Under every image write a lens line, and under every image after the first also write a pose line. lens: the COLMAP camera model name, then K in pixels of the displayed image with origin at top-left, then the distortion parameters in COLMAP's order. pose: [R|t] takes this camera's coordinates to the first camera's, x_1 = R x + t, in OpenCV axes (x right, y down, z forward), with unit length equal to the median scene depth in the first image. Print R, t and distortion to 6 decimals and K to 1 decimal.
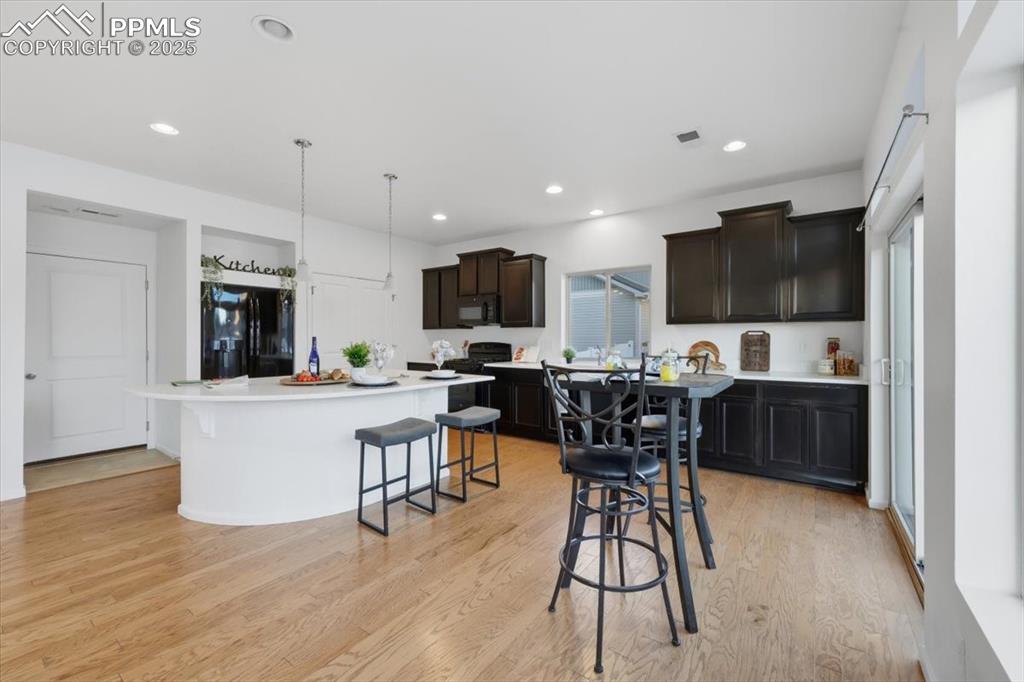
lens RADIAL K [[418.4, 0, 510.6], [0, 418.4, 340.7], [0, 0, 1]] dist [0.000782, -0.000149]
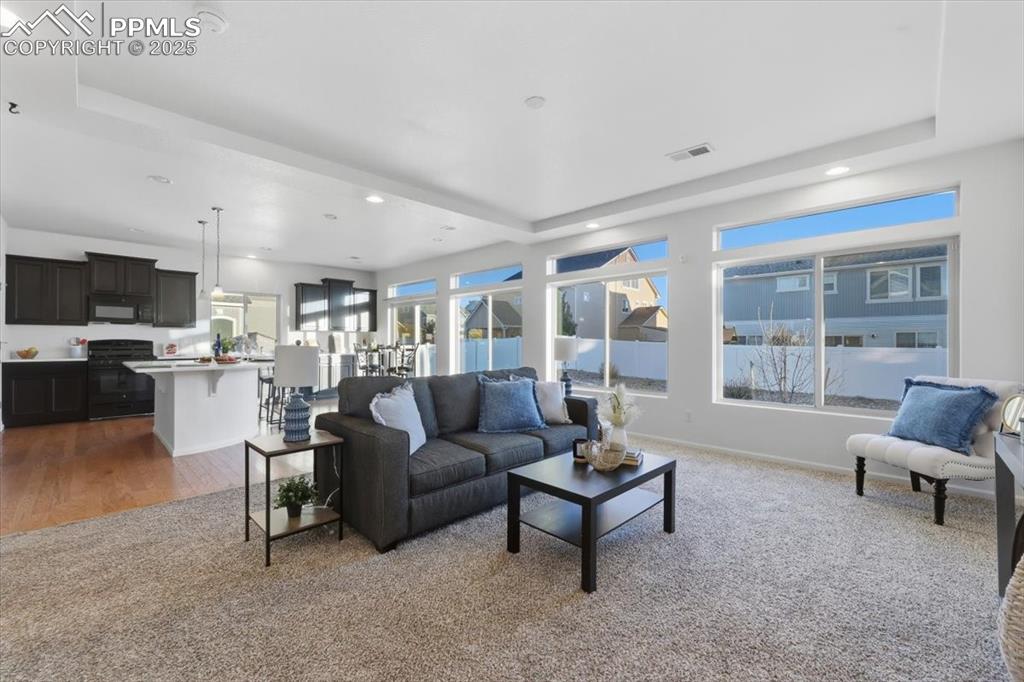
lens RADIAL K [[418.4, 0, 520.5], [0, 418.4, 340.7], [0, 0, 1]] dist [0.000782, -0.000149]
pose [[0.134429, 0.002044, 0.990921, -1.099505], [0.003521, 0.999991, -0.002541, 0.014740], [-0.990917, 0.003830, 0.134421, -0.189975]]
